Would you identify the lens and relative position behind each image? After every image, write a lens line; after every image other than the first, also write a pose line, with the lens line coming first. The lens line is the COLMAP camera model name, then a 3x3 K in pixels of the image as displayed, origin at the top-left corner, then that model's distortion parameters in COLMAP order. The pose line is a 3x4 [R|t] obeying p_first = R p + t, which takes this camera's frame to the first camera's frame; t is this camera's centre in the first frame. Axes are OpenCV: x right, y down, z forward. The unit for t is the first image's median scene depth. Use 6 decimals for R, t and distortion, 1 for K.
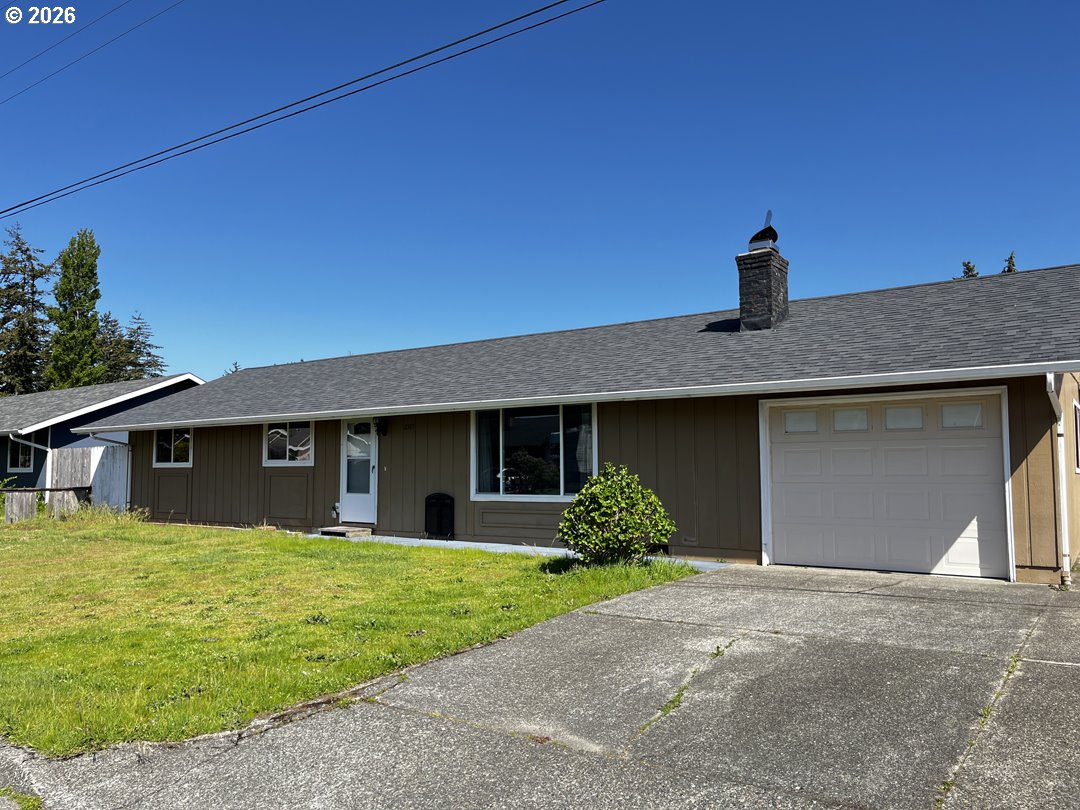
lens RADIAL K [[874.2, 0, 552.3], [0, 874.2, 411.7], [0, 0, 1]] dist [0.086716, -0.151565]
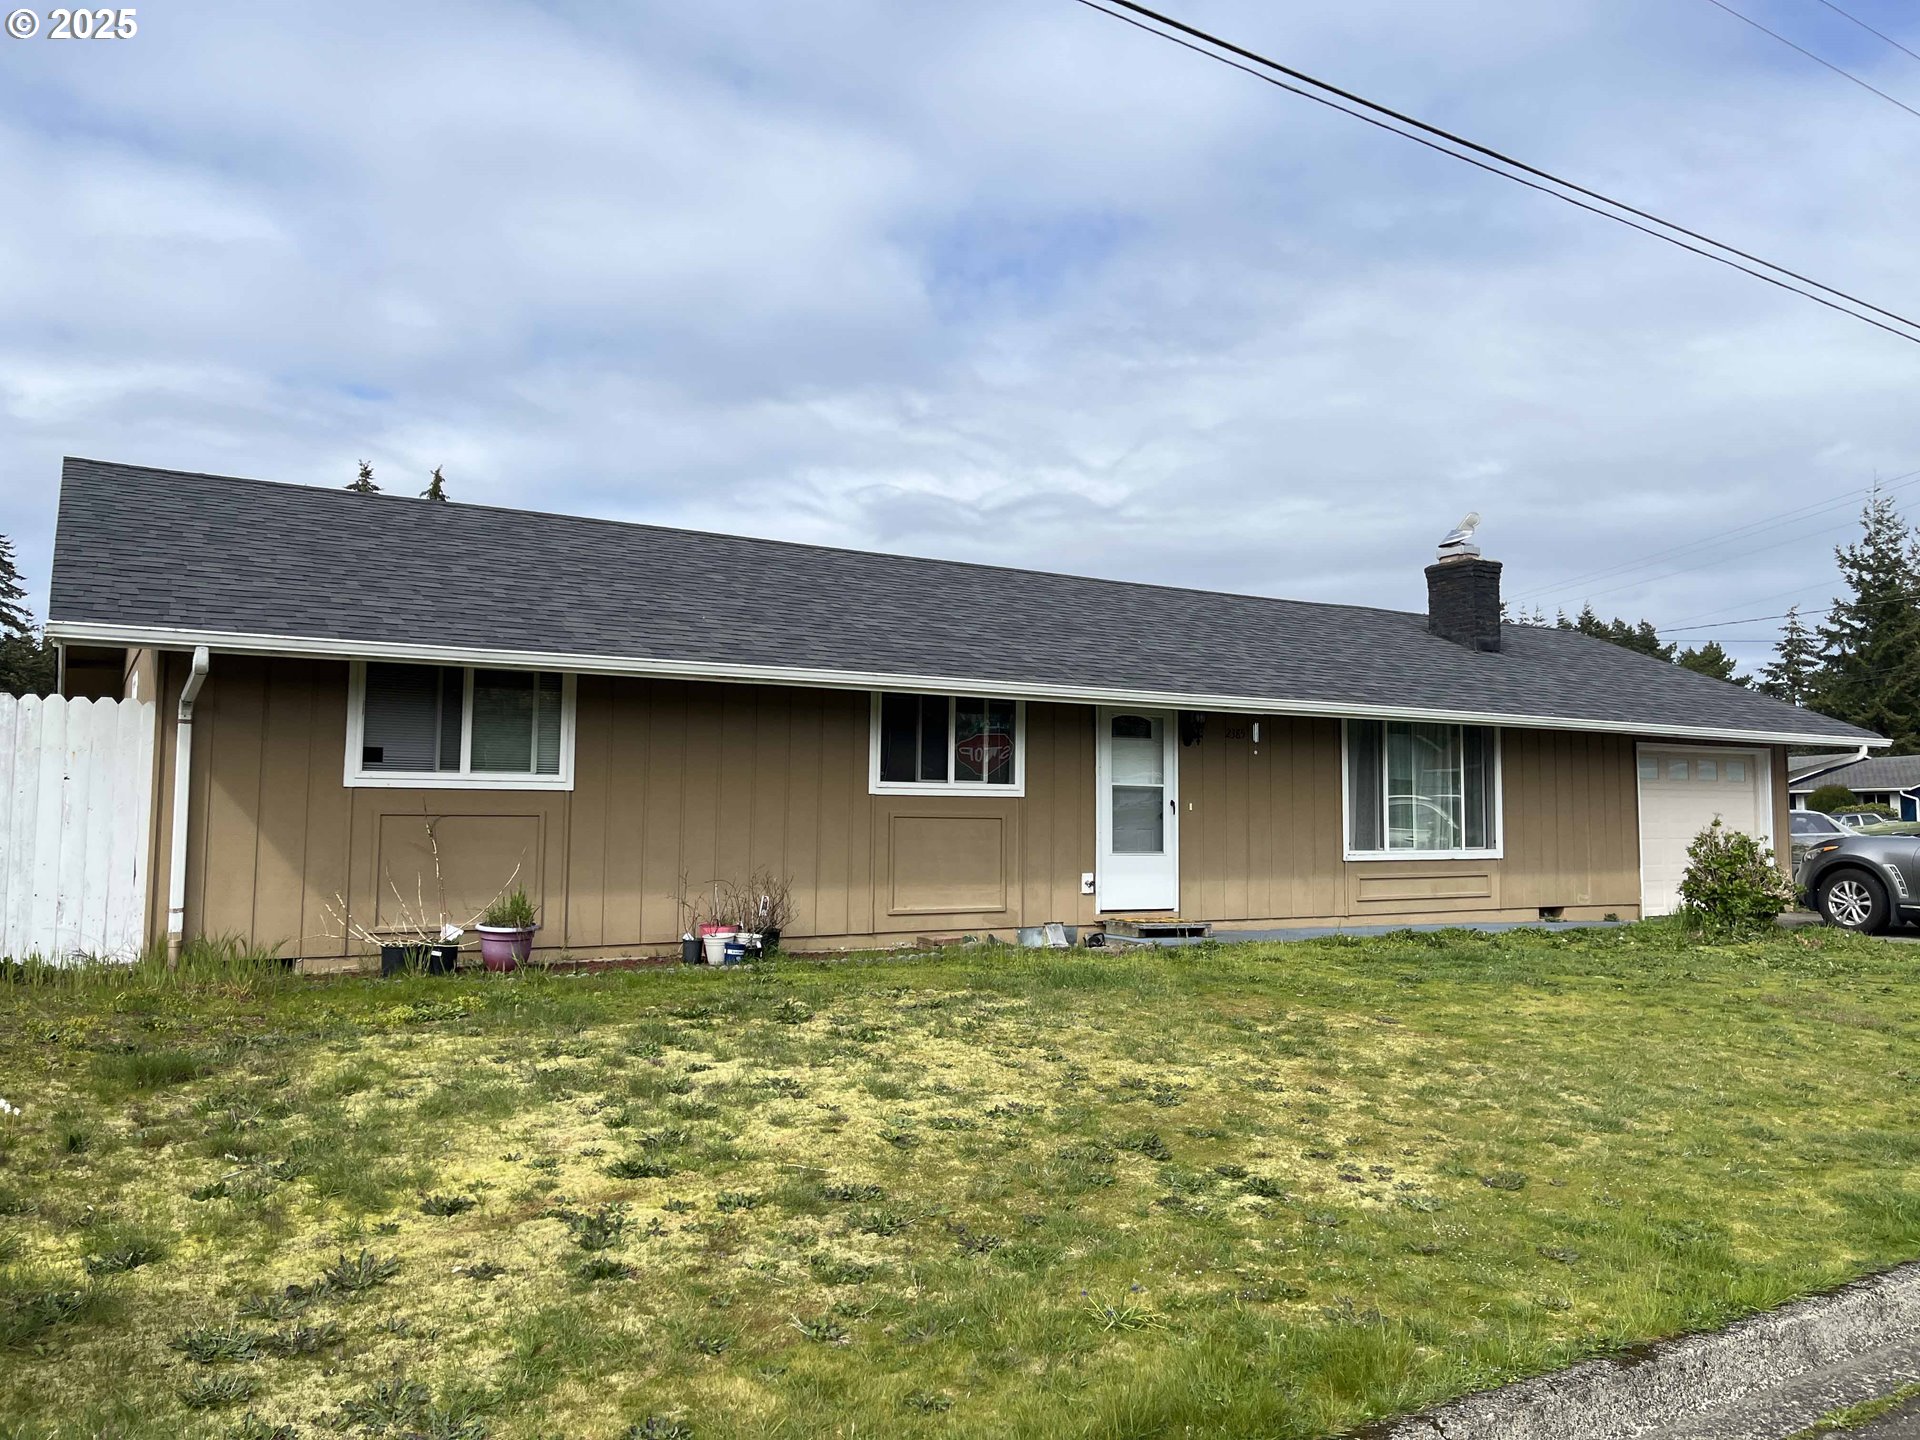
lens RADIAL K [[1554.1, 0, 981.9], [0, 1554.1, 731.9], [0, 0, 1]] dist [0.086716, -0.151565]
pose [[0.325742, 0.059330, 0.943595, -0.860277], [-0.072060, 0.996684, -0.037792, 0.048293], [-0.942709, -0.055685, 0.328937, 0.604093]]
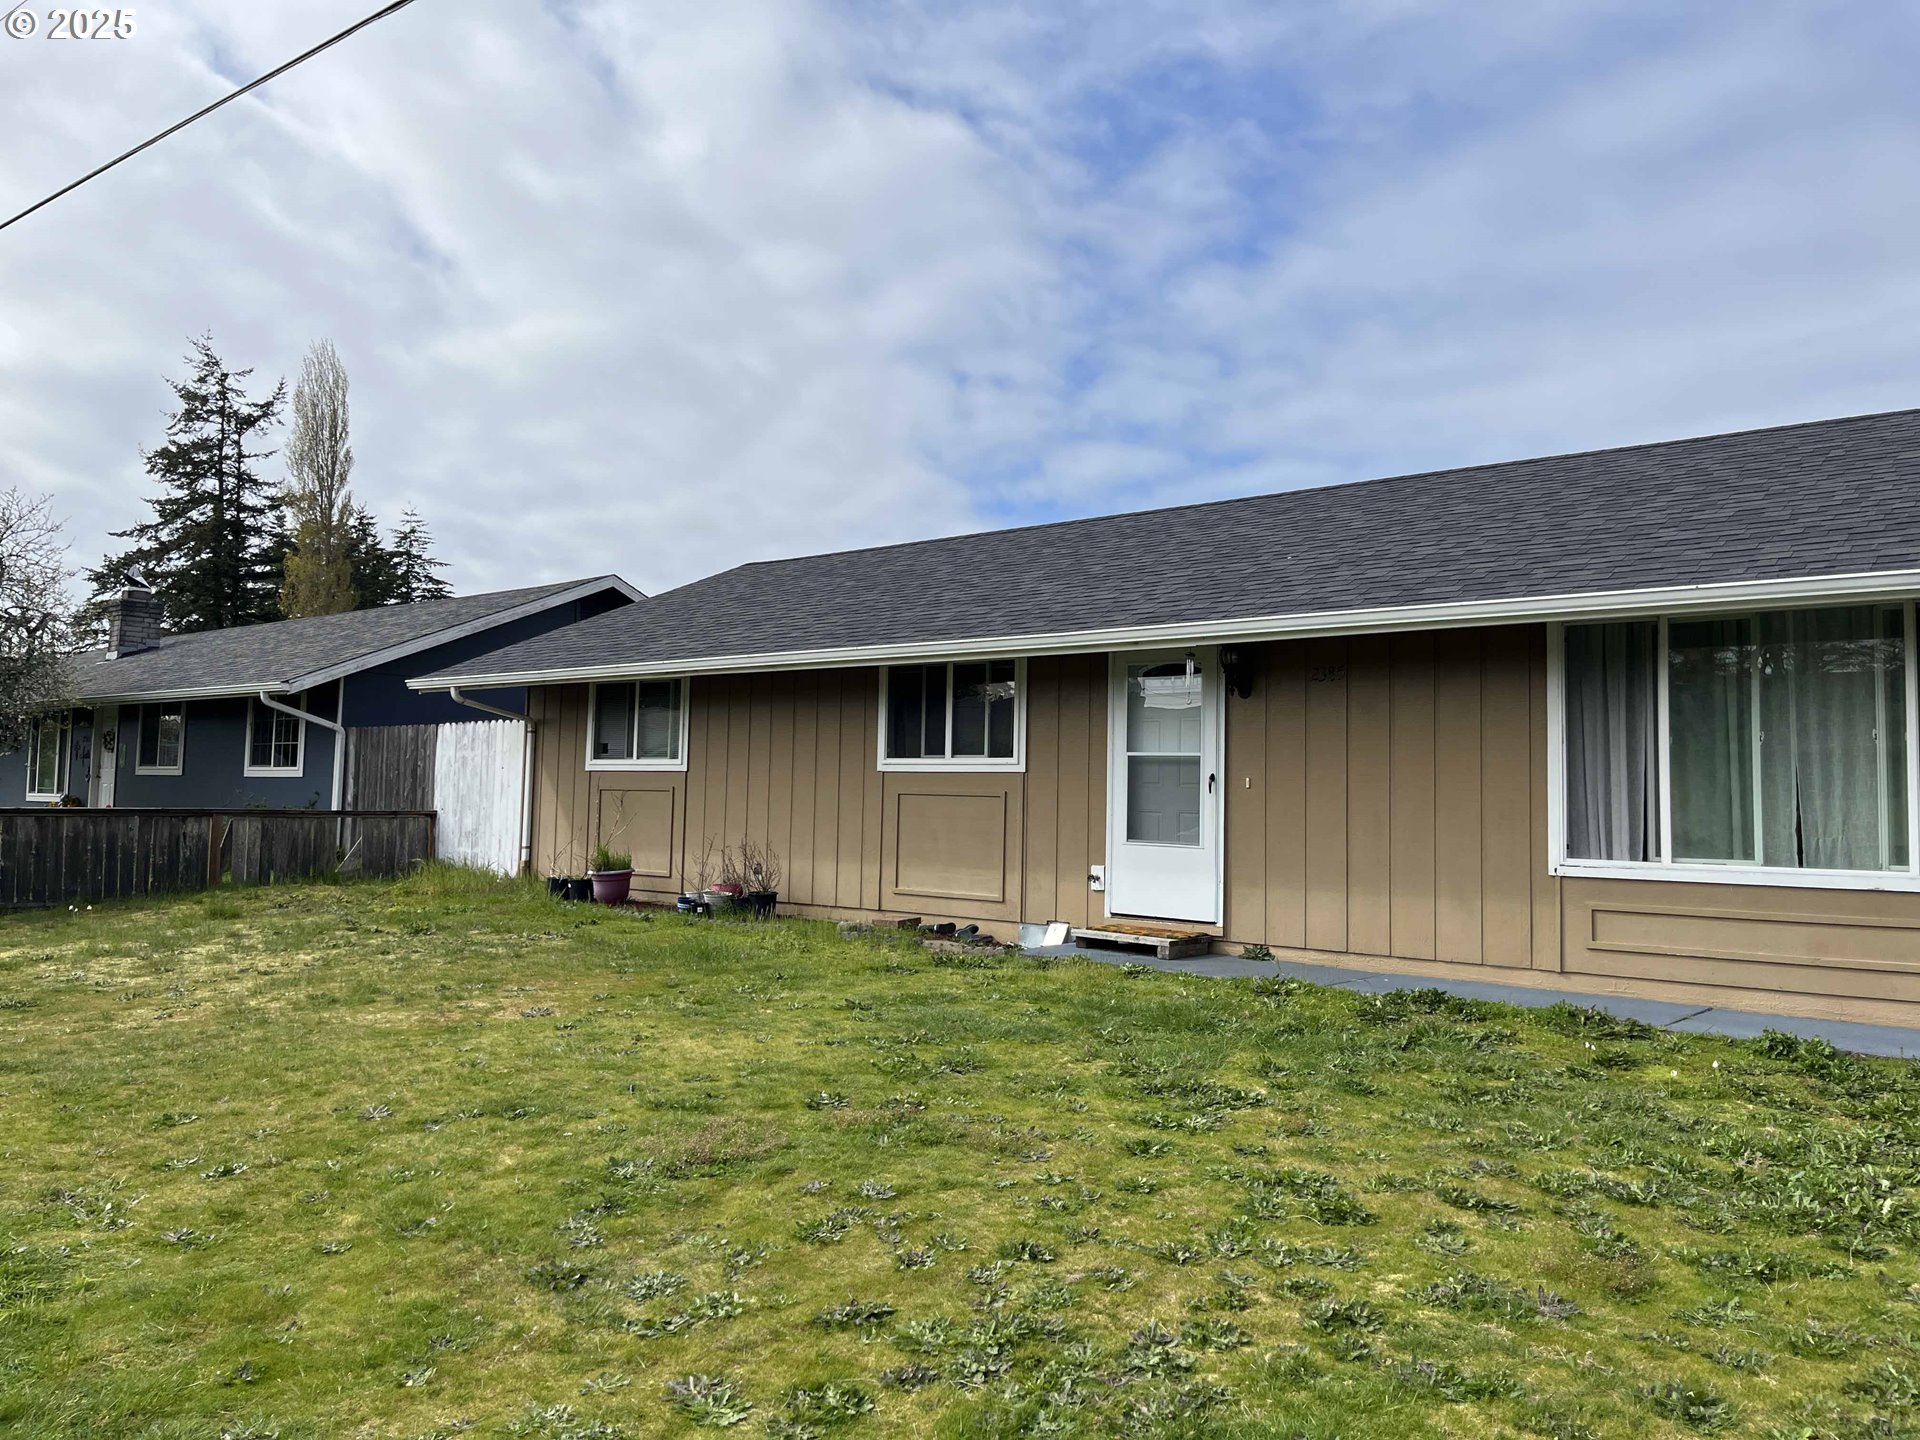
lens RADIAL K [[1503.4, 0, 1010.3], [0, 1503.4, 727.5], [0, 0, 1]] dist [0.053990, -0.003972]
pose [[0.998501, 0.015643, -0.052458, -0.195306], [-0.014297, 0.999561, 0.025941, 0.018485], [0.052841, -0.025152, 0.998286, 0.245187]]
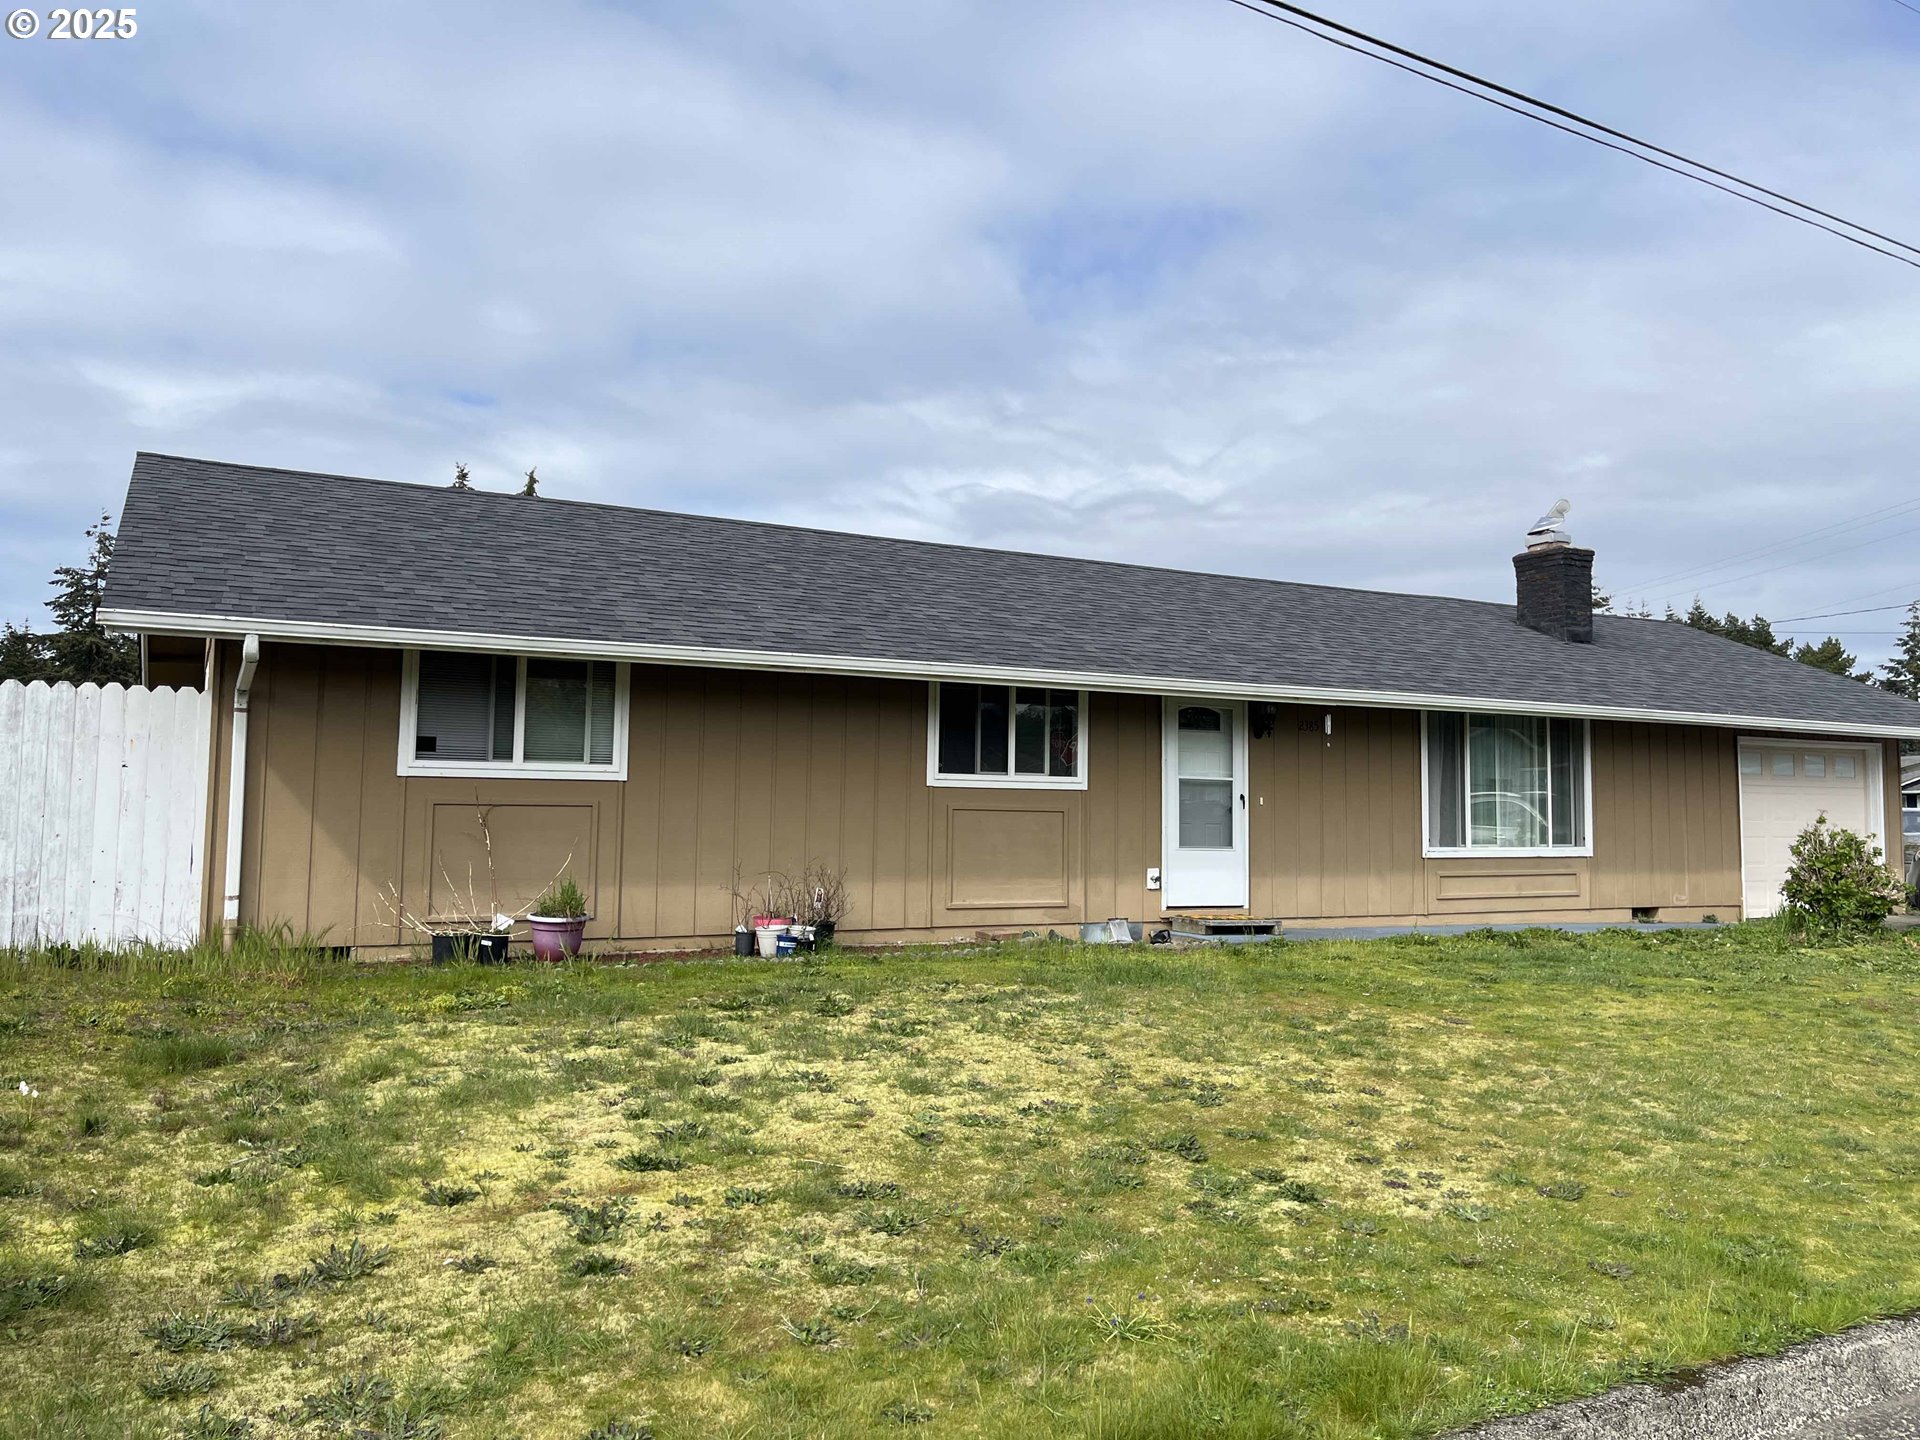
lens RADIAL K [[1554.1, 0, 981.9], [0, 1554.1, 731.9], [0, 0, 1]] dist [0.086716, -0.151565]
pose [[0.382858, 0.059242, 0.921906, -0.843859], [-0.074204, 0.996689, -0.033232, 0.050342], [-0.920822, -0.055686, 0.385986, 0.594722]]
